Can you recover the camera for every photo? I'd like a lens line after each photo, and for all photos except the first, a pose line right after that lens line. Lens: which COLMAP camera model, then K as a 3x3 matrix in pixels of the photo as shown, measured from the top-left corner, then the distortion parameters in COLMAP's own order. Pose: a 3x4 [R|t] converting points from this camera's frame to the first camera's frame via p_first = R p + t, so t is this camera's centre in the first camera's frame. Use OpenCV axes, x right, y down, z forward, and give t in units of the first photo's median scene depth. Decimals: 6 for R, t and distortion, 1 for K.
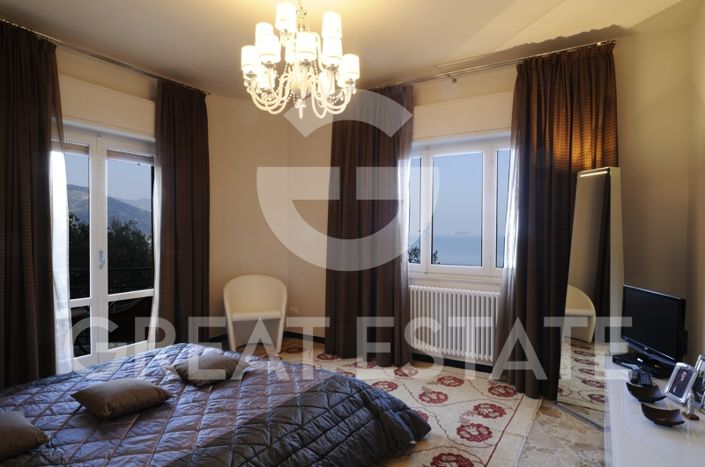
lens RADIAL K [[406.8, 0, 363.8], [0, 406.8, 236.9], [0, 0, 1]] dist [0.001545, 0.000302]
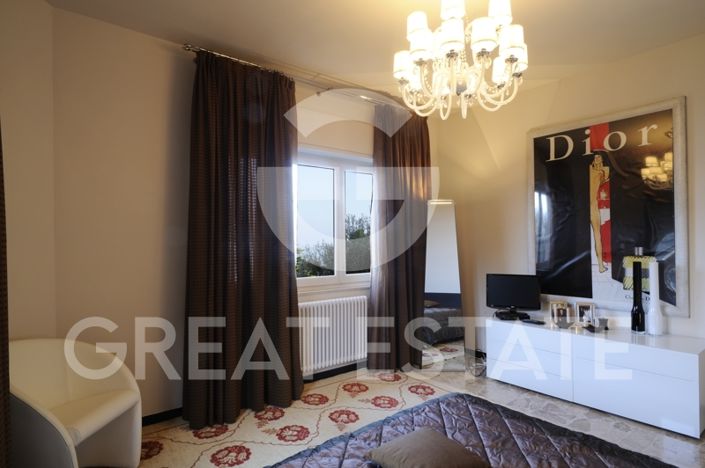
lens RADIAL K [[397.1, 0, 355.5], [0, 397.1, 236.7], [0, 0, 1]] dist [0.003641, 0.001639]
pose [[0.336481, 0.010861, 0.941628, -1.006259], [0.012261, 0.999798, -0.015913, -0.017920], [-0.941610, 0.016899, 0.336280, 0.886366]]
